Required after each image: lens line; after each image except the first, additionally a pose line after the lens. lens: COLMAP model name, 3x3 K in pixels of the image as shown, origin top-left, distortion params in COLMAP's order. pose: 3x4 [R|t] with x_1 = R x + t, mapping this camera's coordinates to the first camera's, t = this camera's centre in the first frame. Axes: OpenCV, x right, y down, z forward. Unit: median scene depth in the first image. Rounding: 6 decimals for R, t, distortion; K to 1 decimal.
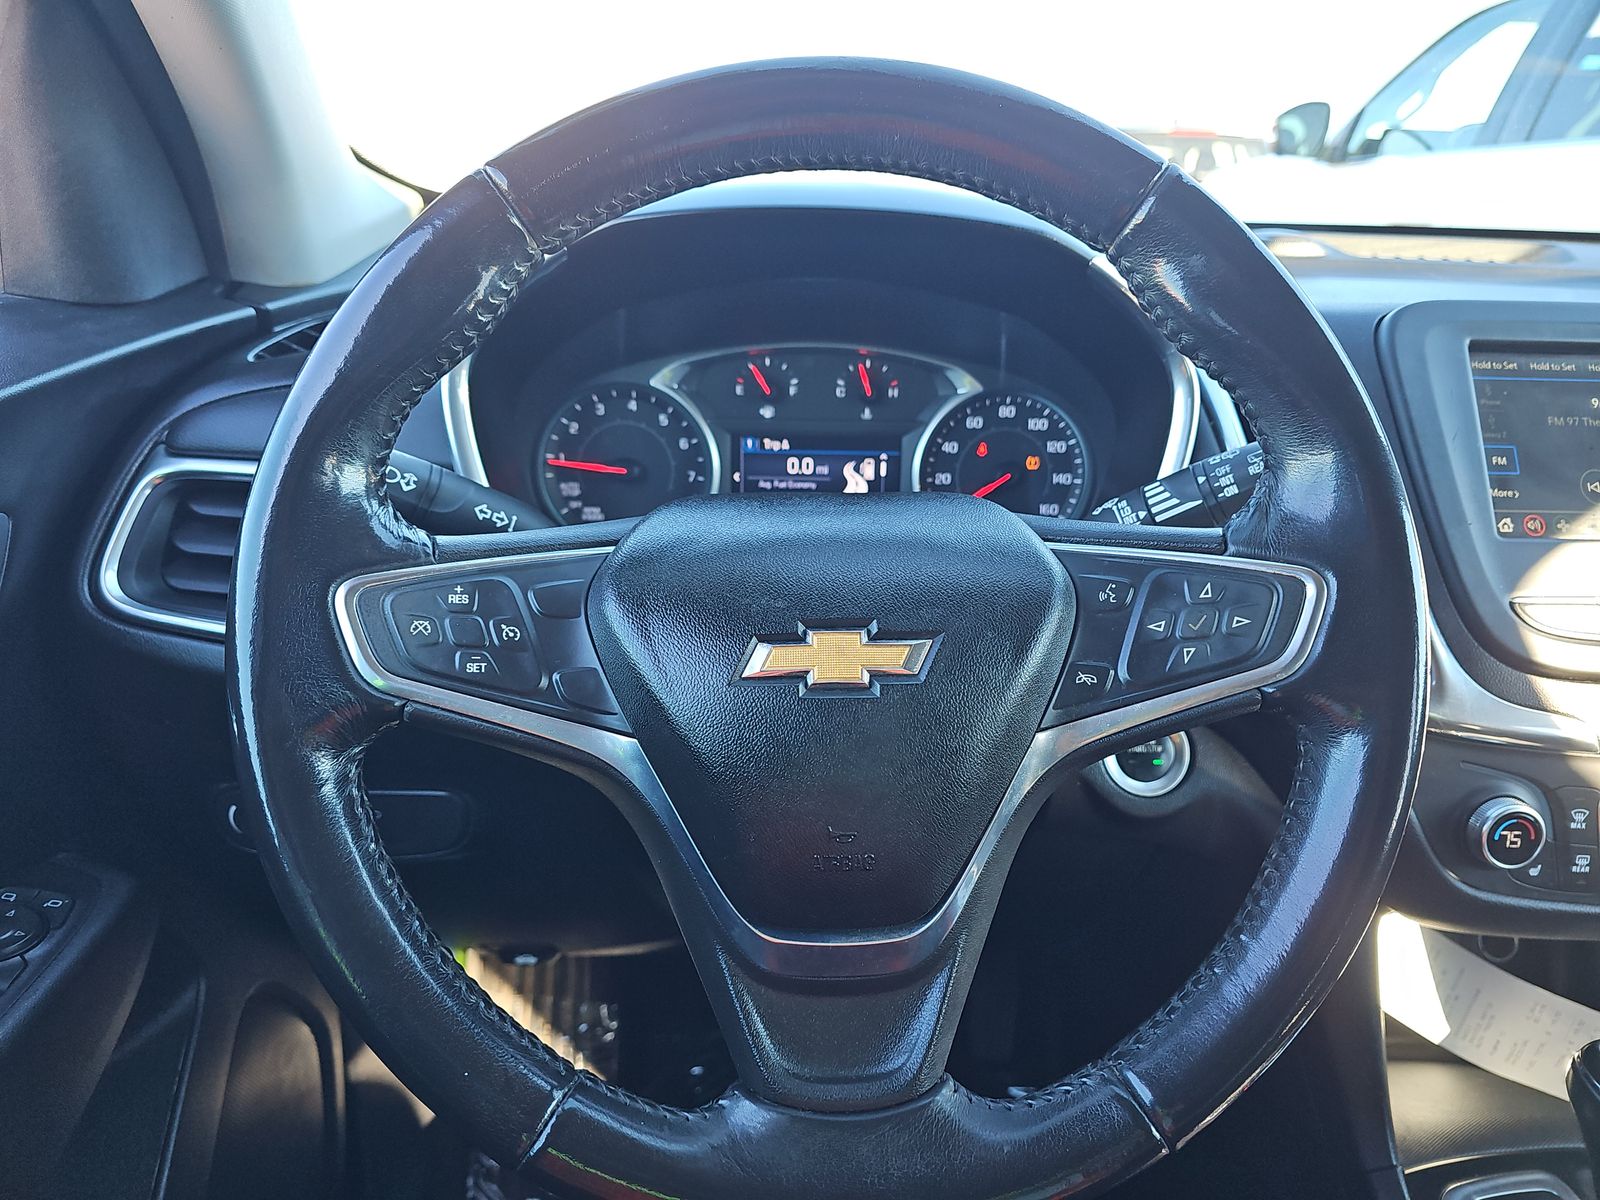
lens RADIAL K [[1056.9, 0, 802.4], [0, 1056.9, 591.6], [0, 0, 1]] dist [0.000891, -0.001603]
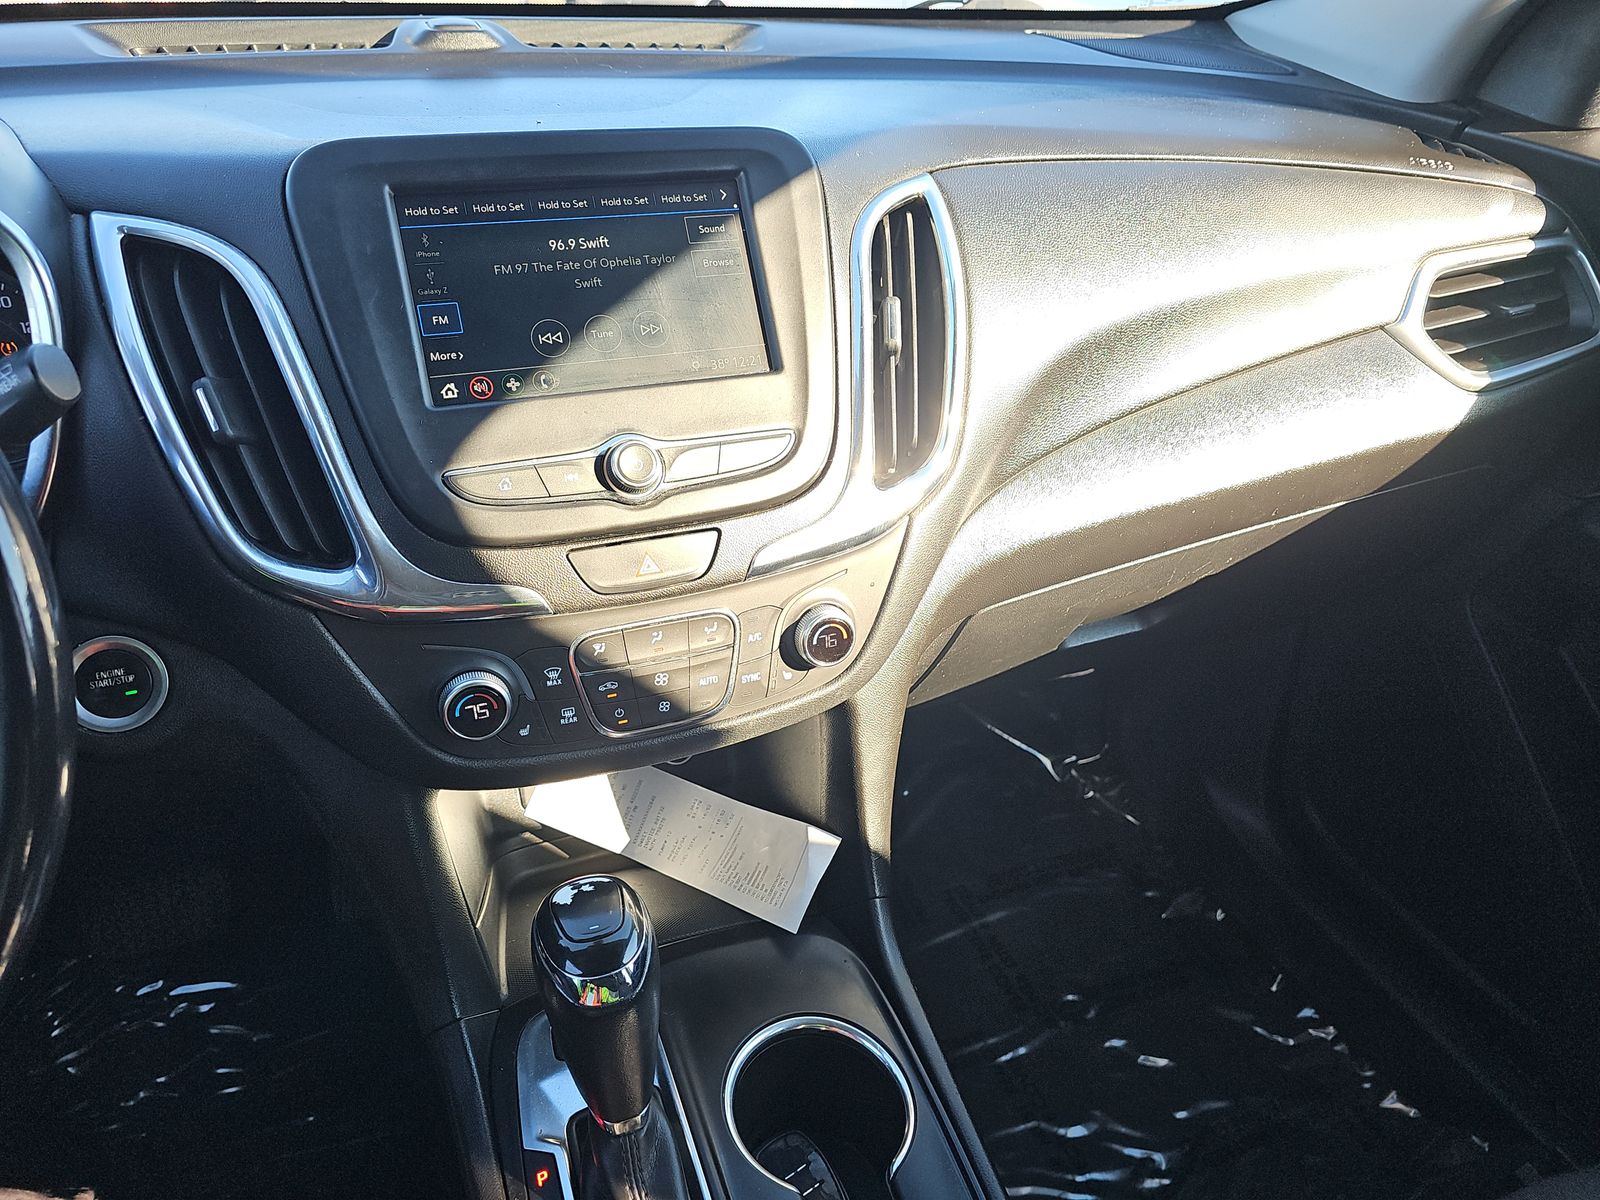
lens RADIAL K [[1056.9, 0, 802.4], [0, 1056.9, 591.6], [0, 0, 1]] dist [0.000891, -0.001603]
pose [[0.947199, -0.168669, 0.272699, 0.439302], [0.107417, 0.968240, 0.225770, -0.044685], [-0.302119, -0.184556, 0.935234, -0.011817]]
